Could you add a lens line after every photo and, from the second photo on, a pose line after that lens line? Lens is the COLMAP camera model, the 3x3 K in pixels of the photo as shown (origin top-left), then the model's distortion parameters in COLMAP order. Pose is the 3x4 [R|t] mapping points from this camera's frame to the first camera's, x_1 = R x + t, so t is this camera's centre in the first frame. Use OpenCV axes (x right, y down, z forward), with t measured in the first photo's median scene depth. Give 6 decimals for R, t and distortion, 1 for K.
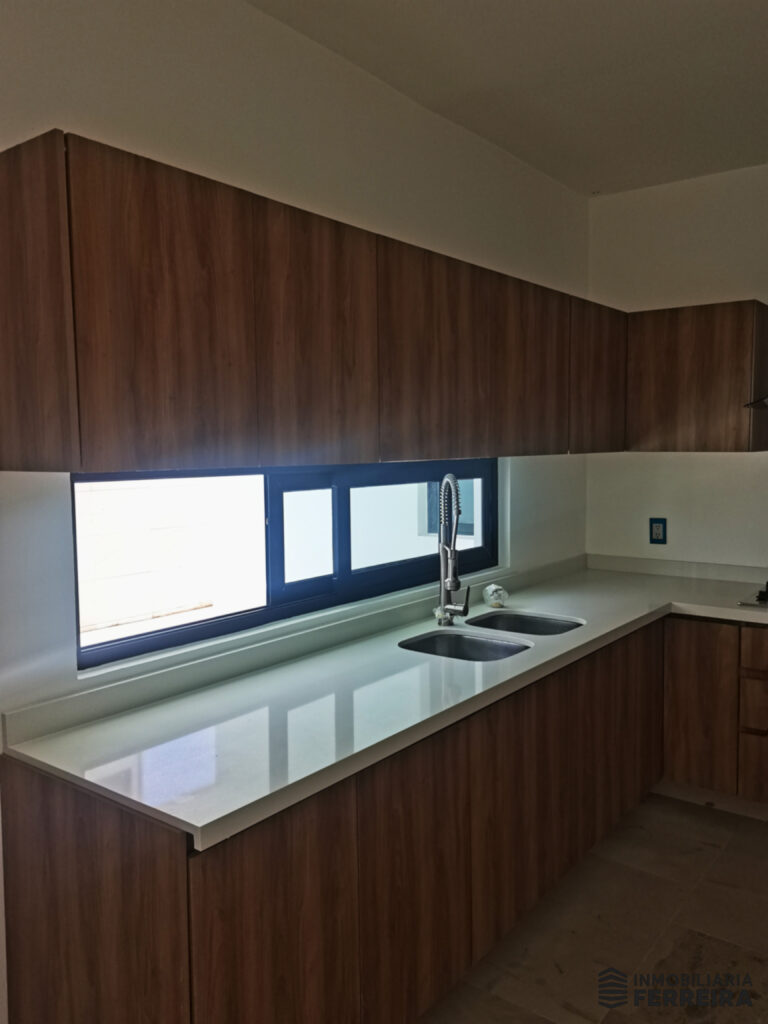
lens RADIAL K [[809.4, 0, 386.7], [0, 809.4, 505.6], [0, 0, 1]] dist [0.034530, -0.041424]
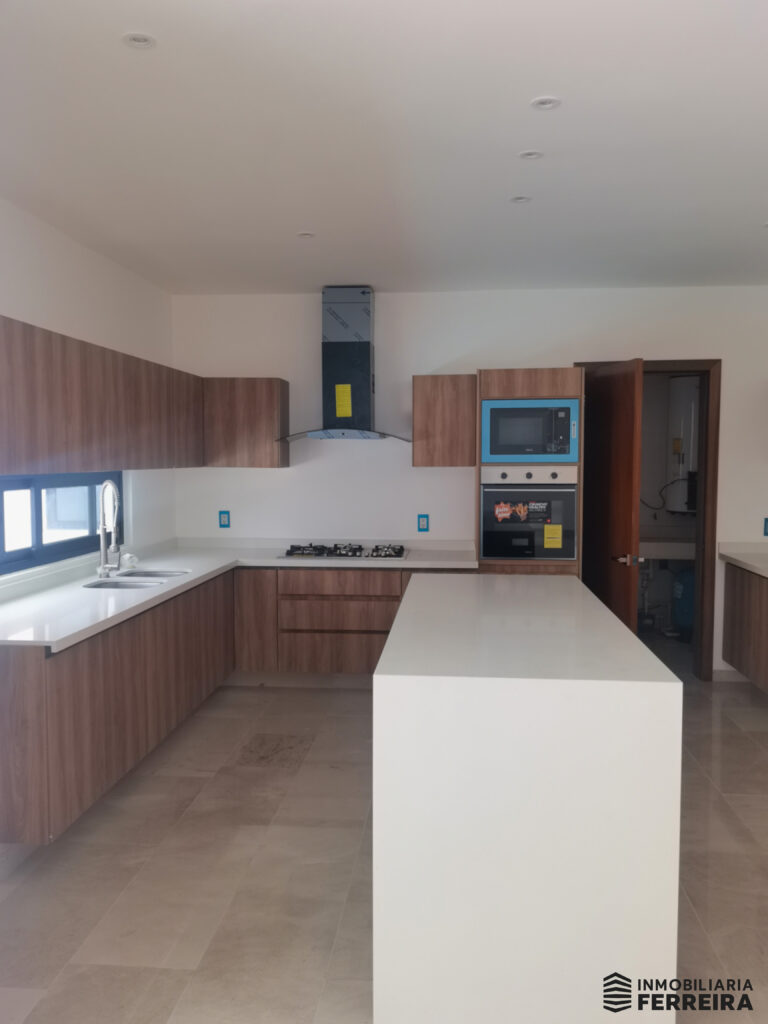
lens RADIAL K [[809.4, 0, 384.7], [0, 809.4, 510.0], [0, 0, 1]] dist [0.034530, -0.041424]
pose [[0.846724, -0.022874, 0.531541, -0.272638], [0.029917, 0.999542, -0.004642, 0.037366], [-0.531191, 0.019833, 0.847020, -0.557035]]
